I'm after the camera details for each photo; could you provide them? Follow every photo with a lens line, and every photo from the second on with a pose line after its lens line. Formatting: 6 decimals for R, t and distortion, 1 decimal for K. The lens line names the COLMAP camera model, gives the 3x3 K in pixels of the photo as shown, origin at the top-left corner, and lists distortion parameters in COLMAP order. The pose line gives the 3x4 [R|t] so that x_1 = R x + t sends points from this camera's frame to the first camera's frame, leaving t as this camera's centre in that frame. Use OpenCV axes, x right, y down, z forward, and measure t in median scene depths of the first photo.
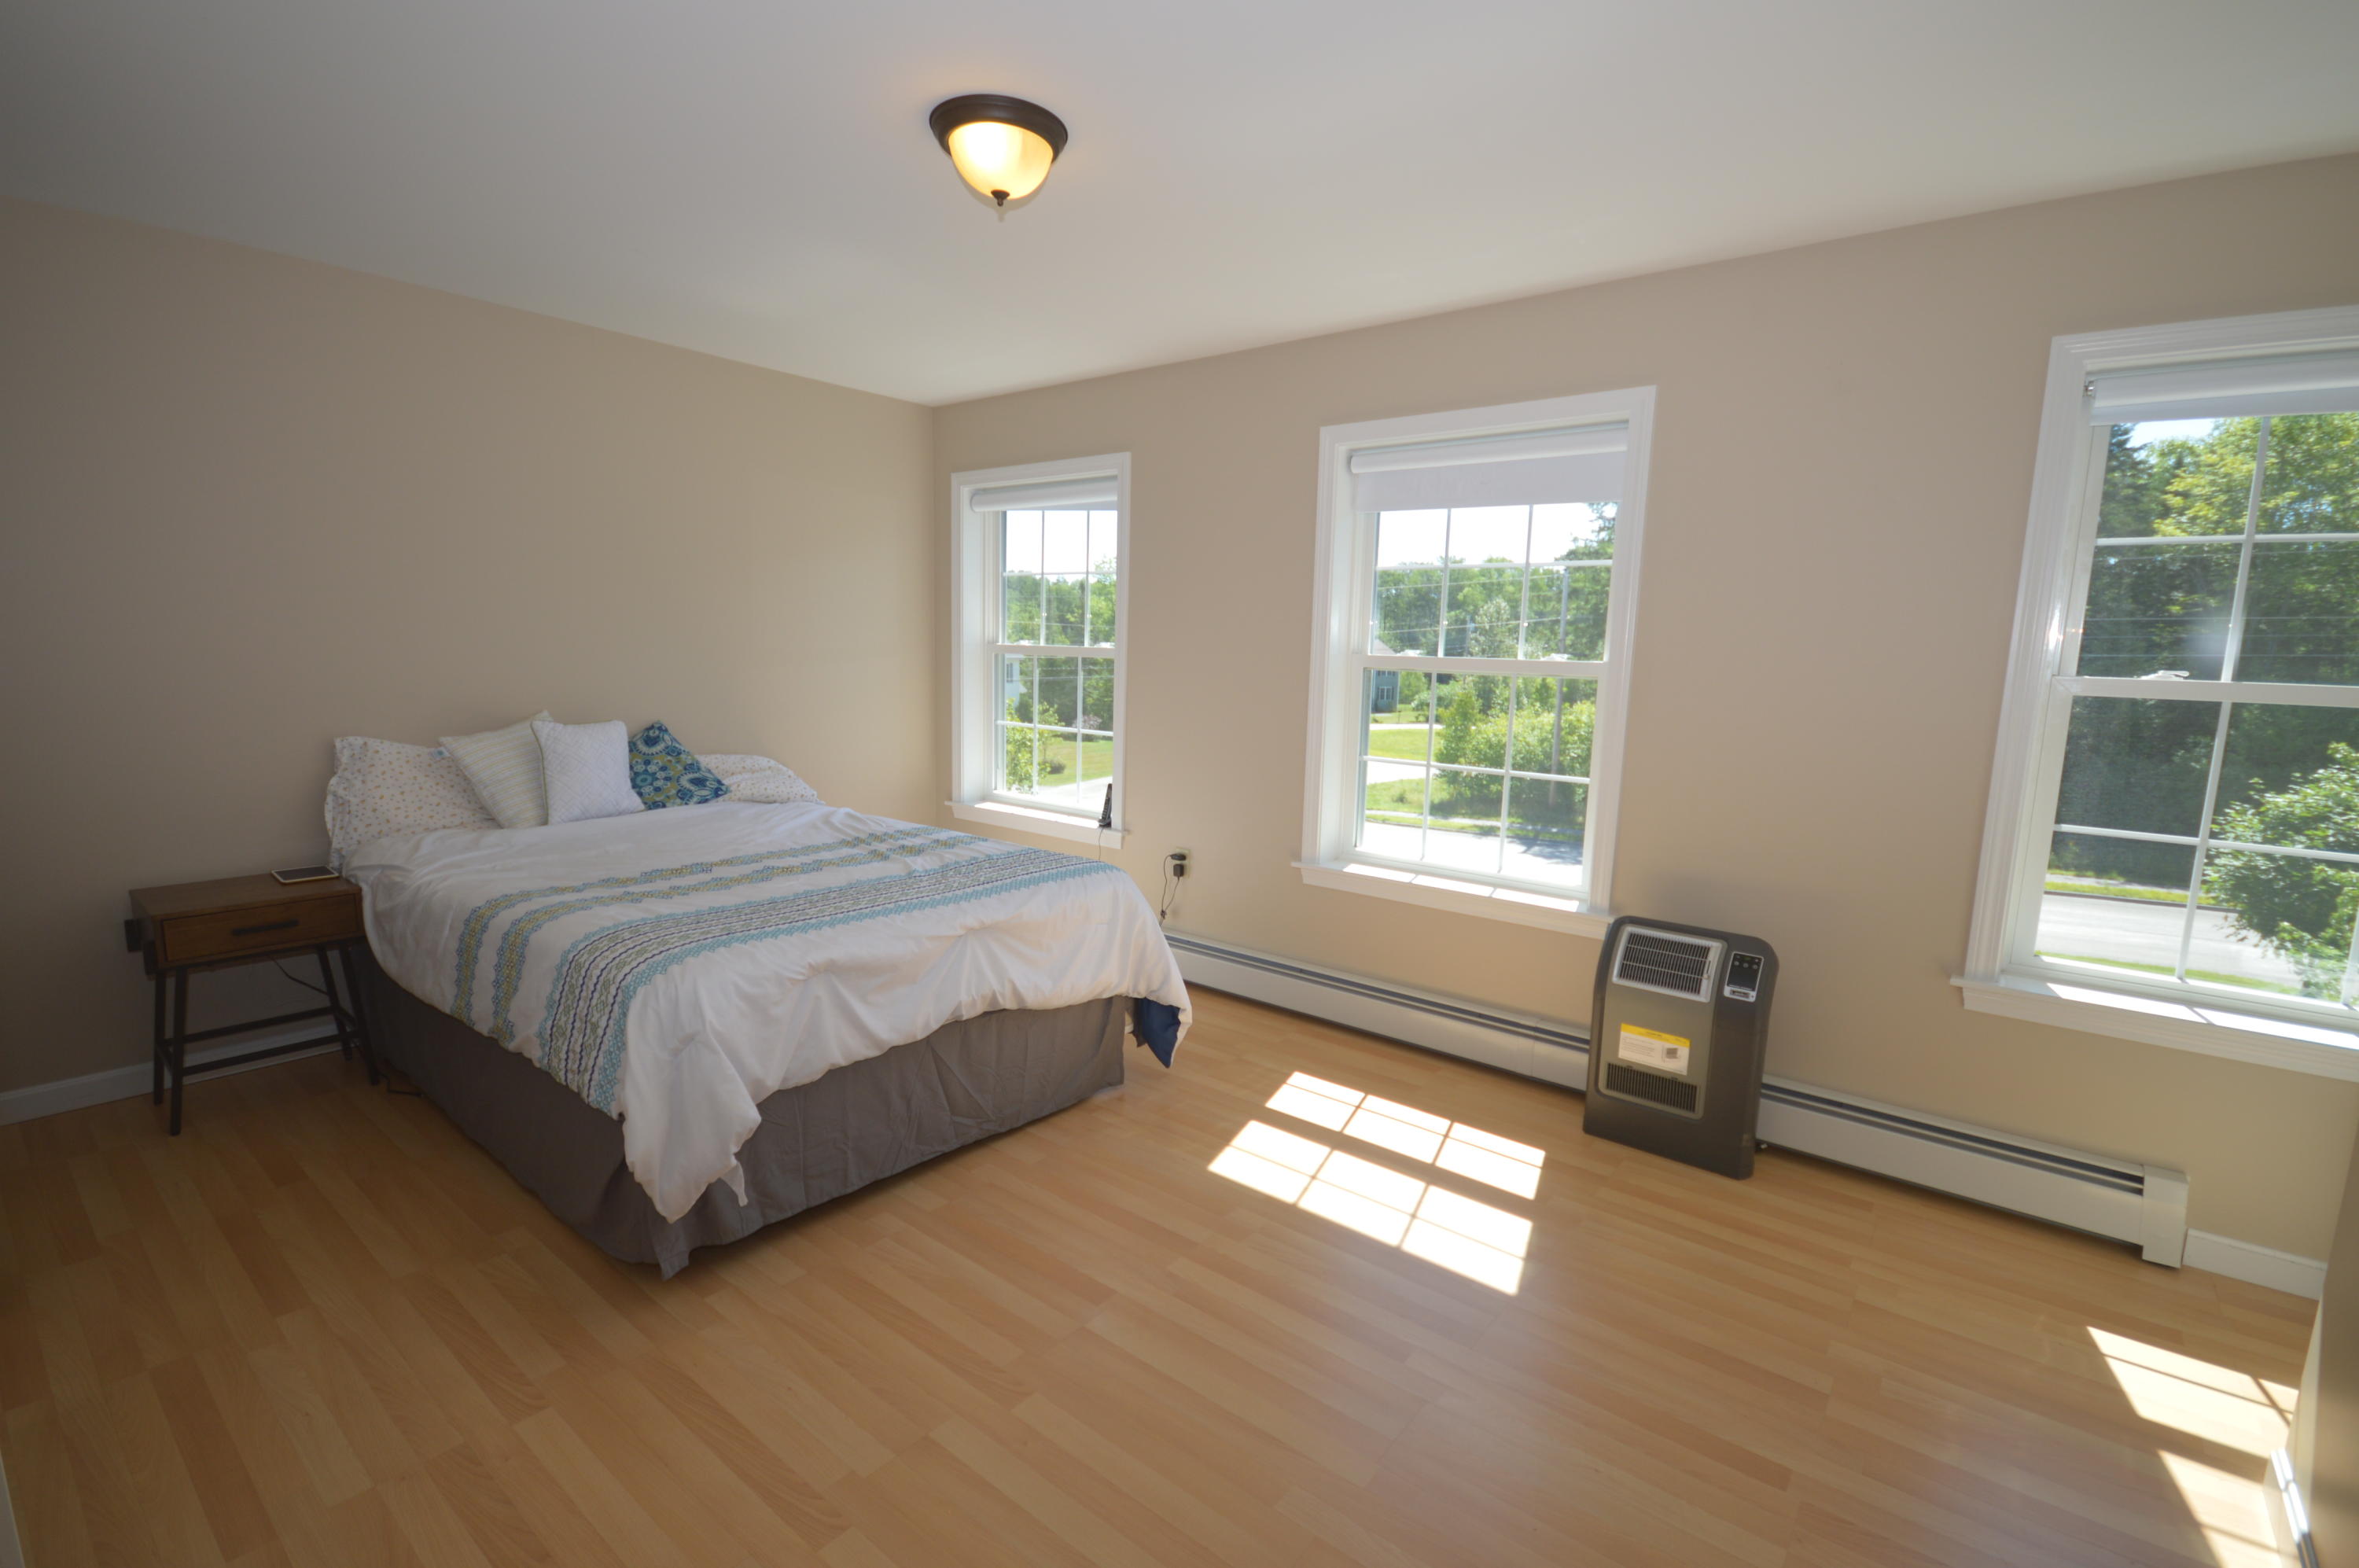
lens RADIAL K [[1026.8, 0, 1203.7], [0, 1026.8, 796.4], [0, 0, 1]] dist [0.002359, 0.000206]
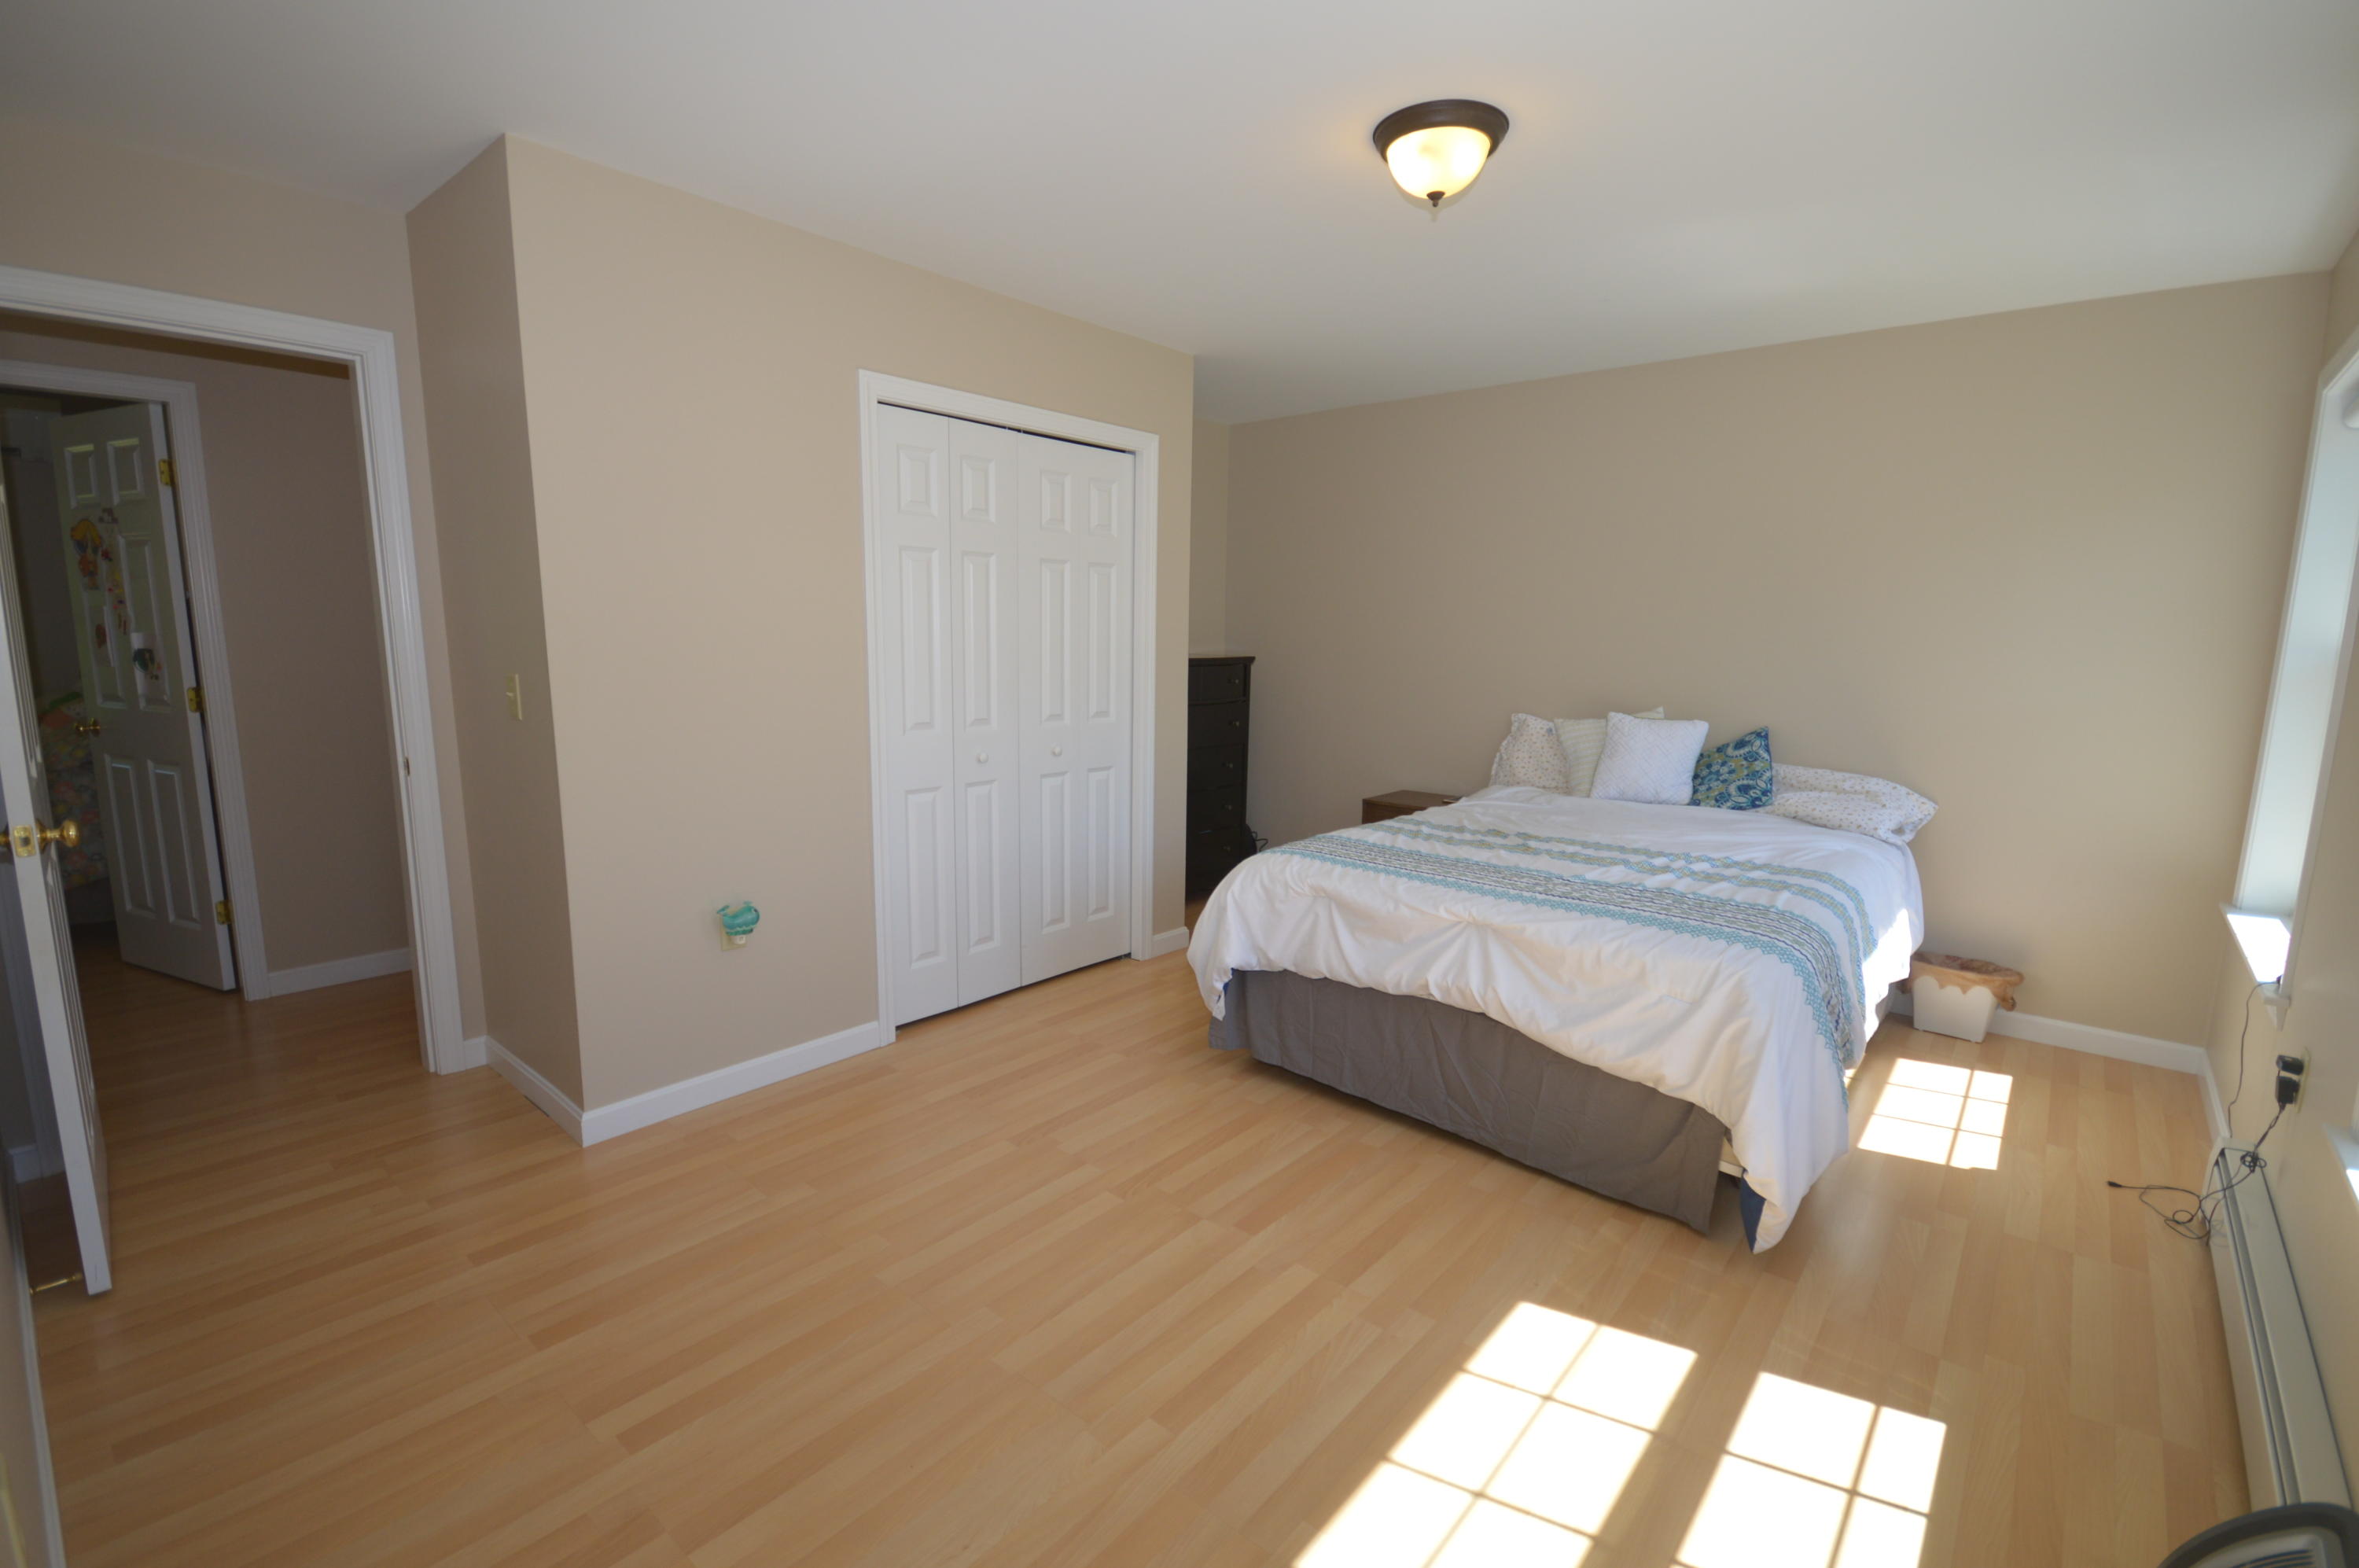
lens RADIAL K [[1053.5, 0, 1177.8], [0, 1053.5, 802.2], [0, 0, 1]] dist [0.003123, 0.000121]
pose [[-0.034511, 0.136633, -0.990020, 0.764640], [-0.162356, 0.976685, 0.140452, -0.079833], [0.986129, 0.165583, -0.011523, 0.697558]]
